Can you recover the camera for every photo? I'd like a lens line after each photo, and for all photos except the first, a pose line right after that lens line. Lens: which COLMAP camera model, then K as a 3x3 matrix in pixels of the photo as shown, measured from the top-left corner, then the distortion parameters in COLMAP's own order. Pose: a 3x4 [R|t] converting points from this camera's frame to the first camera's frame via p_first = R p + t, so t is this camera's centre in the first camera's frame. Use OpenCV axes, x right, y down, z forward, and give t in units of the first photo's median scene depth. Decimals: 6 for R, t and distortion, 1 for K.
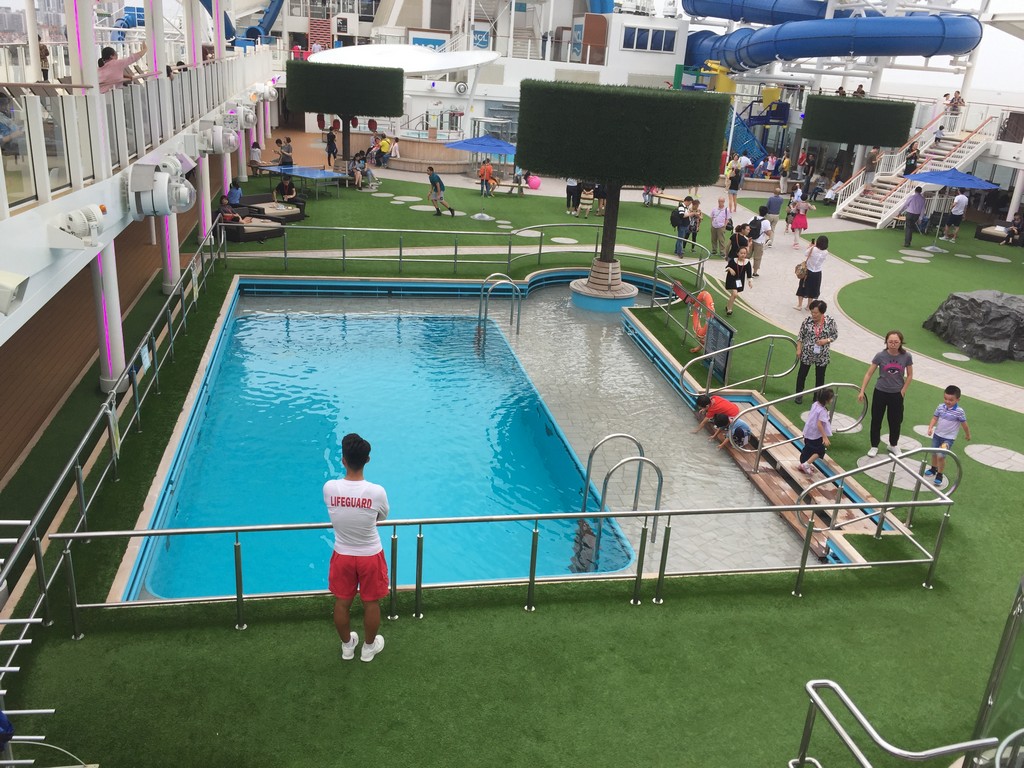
lens RADIAL K [[874.1, 0, 512.0], [0, 874.1, 384.0], [0, 0, 1]] dist [0.091523, -0.133506]
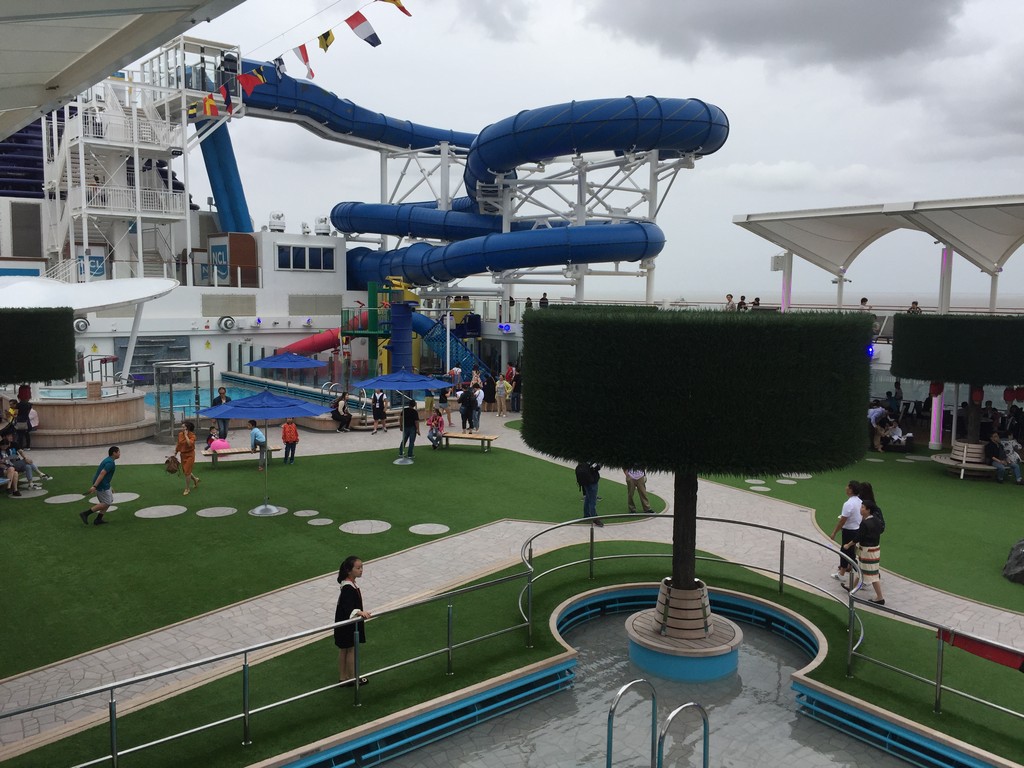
lens RADIAL K [[874.1, 0, 512.0], [0, 874.1, 384.0], [0, 0, 1]] dist [0.091523, -0.133506]
pose [[0.874159, -0.111170, 0.472745, -0.098865], [0.216181, 0.960757, -0.173813, -0.071429], [-0.434870, 0.254139, 0.863887, 0.183456]]
